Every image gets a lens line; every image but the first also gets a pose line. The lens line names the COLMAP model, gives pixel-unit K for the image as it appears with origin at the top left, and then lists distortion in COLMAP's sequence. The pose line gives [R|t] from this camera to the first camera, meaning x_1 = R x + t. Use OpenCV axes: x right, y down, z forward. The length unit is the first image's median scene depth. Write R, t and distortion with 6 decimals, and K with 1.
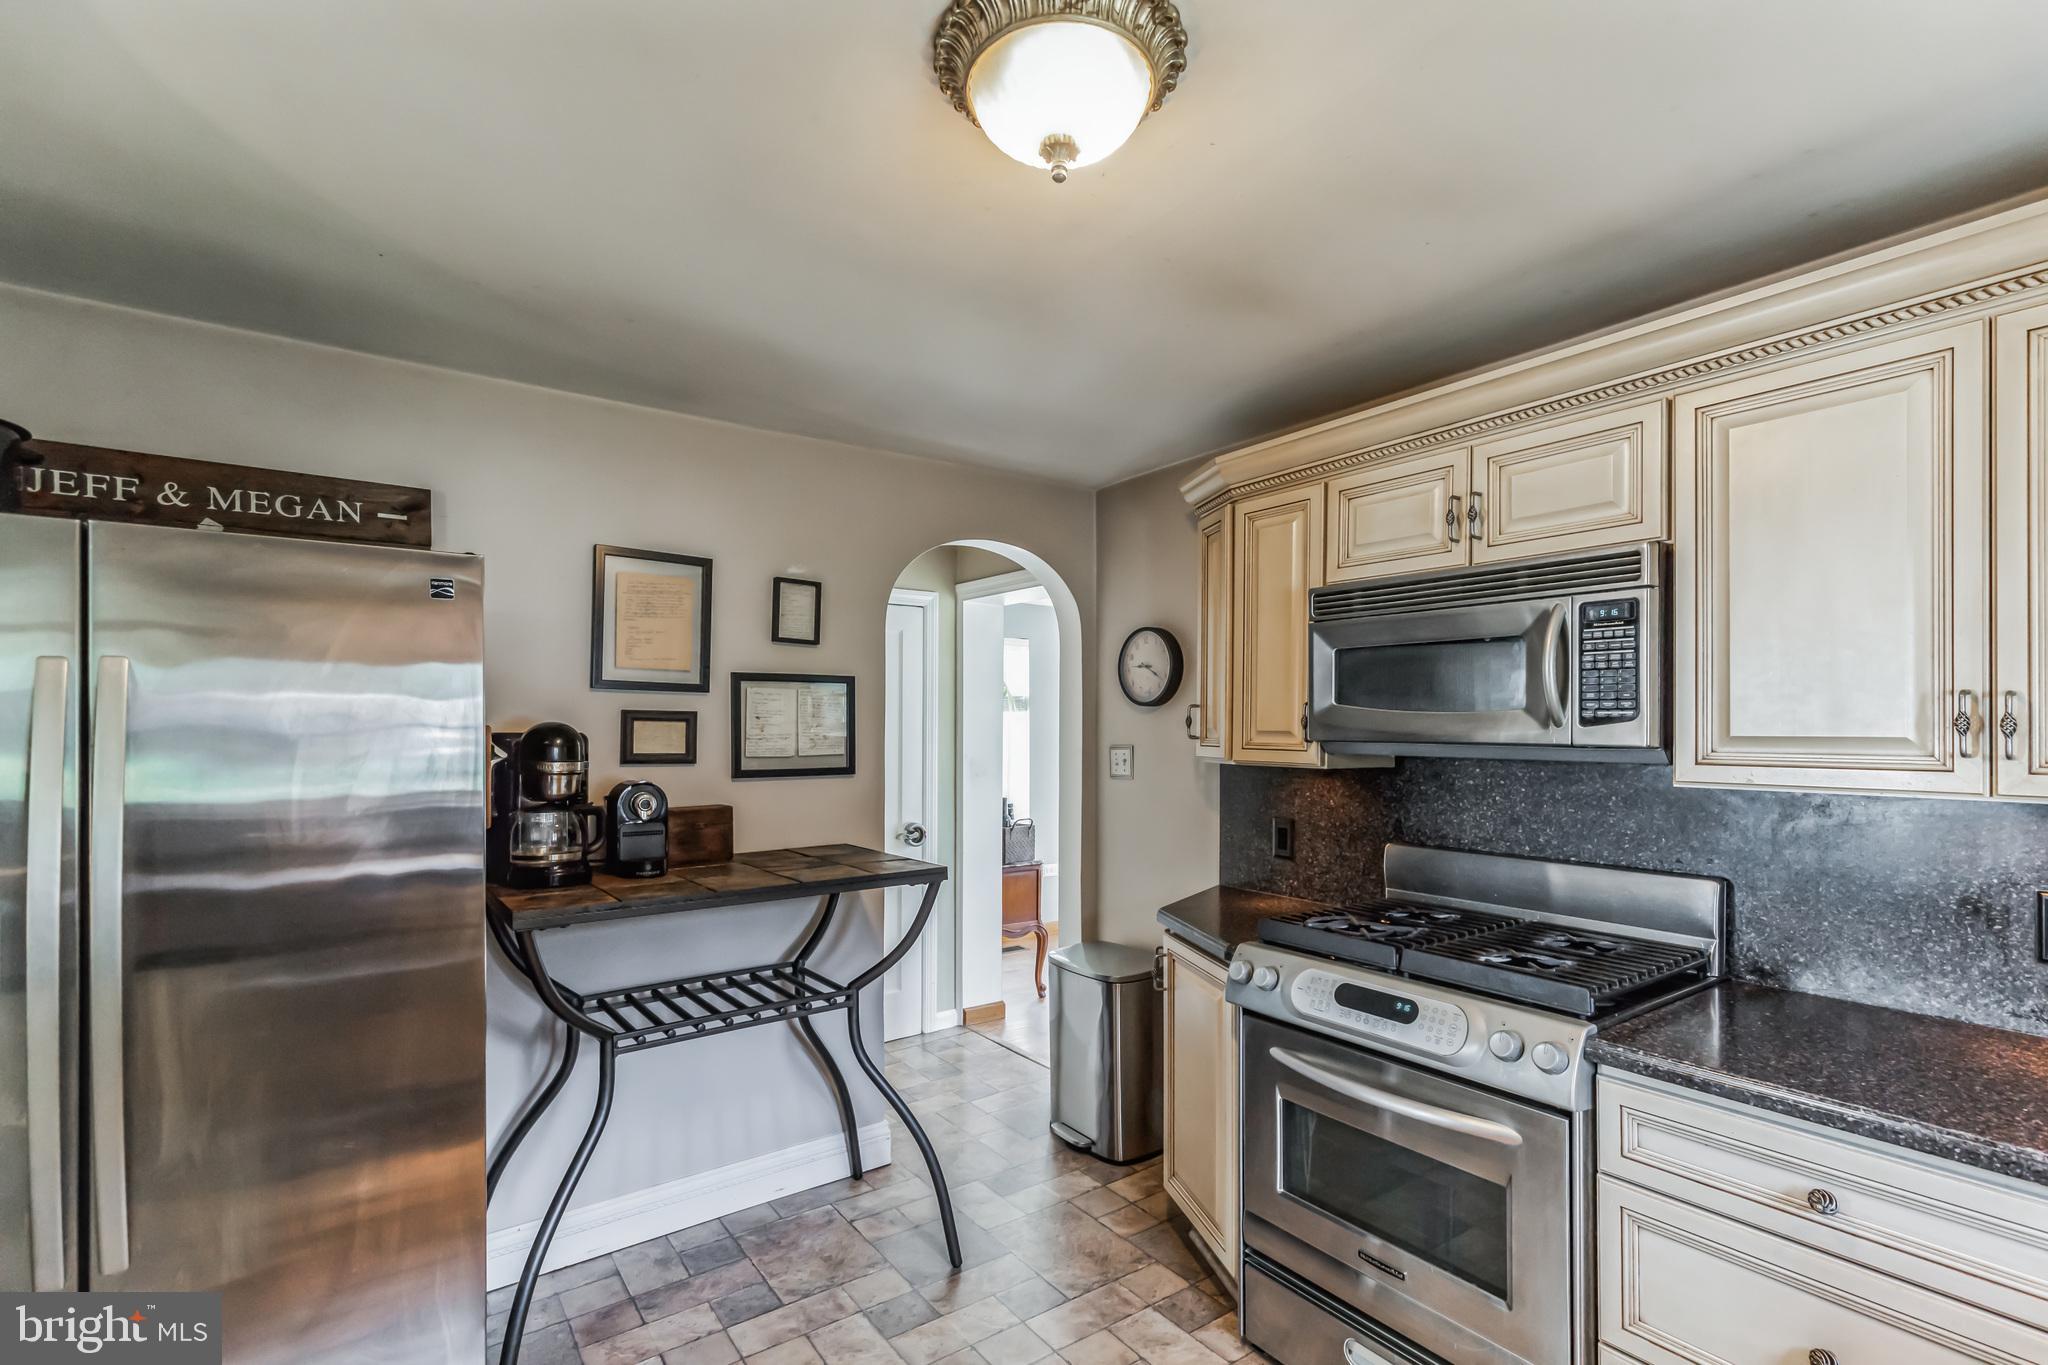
lens RADIAL K [[945.6, 0, 1014.9], [0, 945.6, 722.0], [0, 0, 1]] dist [0.017351, -0.000629]
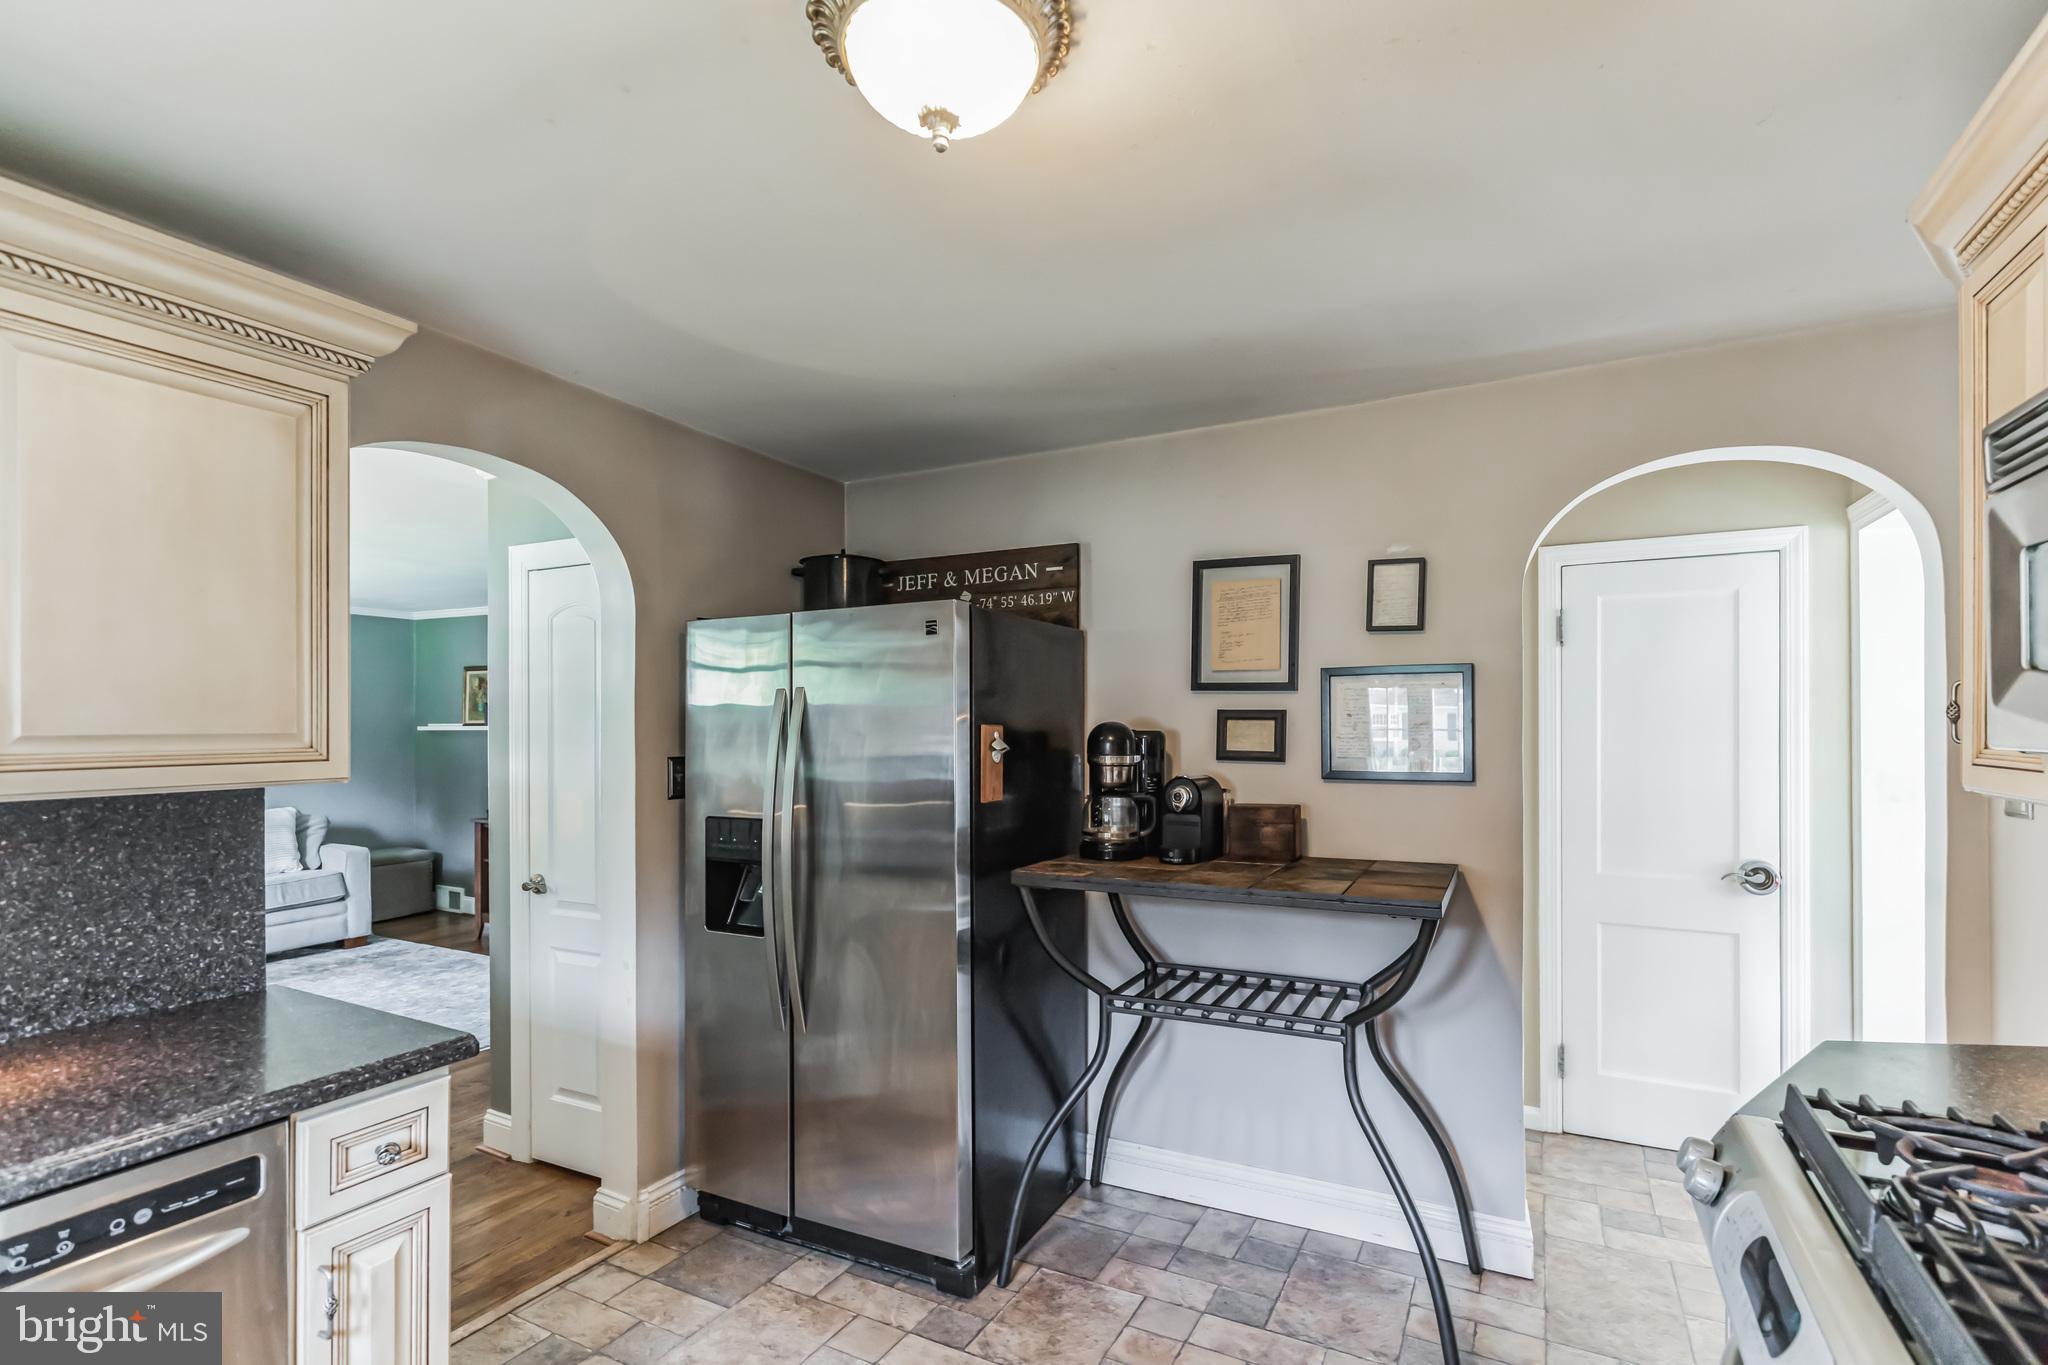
lens RADIAL K [[977.3, 0, 1067.2], [0, 977.3, 716.8], [0, 0, 1]] dist [0.001792, -0.000508]
pose [[0.450939, -0.011539, -0.892480, 0.504382], [0.007452, 0.999930, -0.009162, 0.004232], [0.892524, -0.002519, 0.450994, 0.348315]]
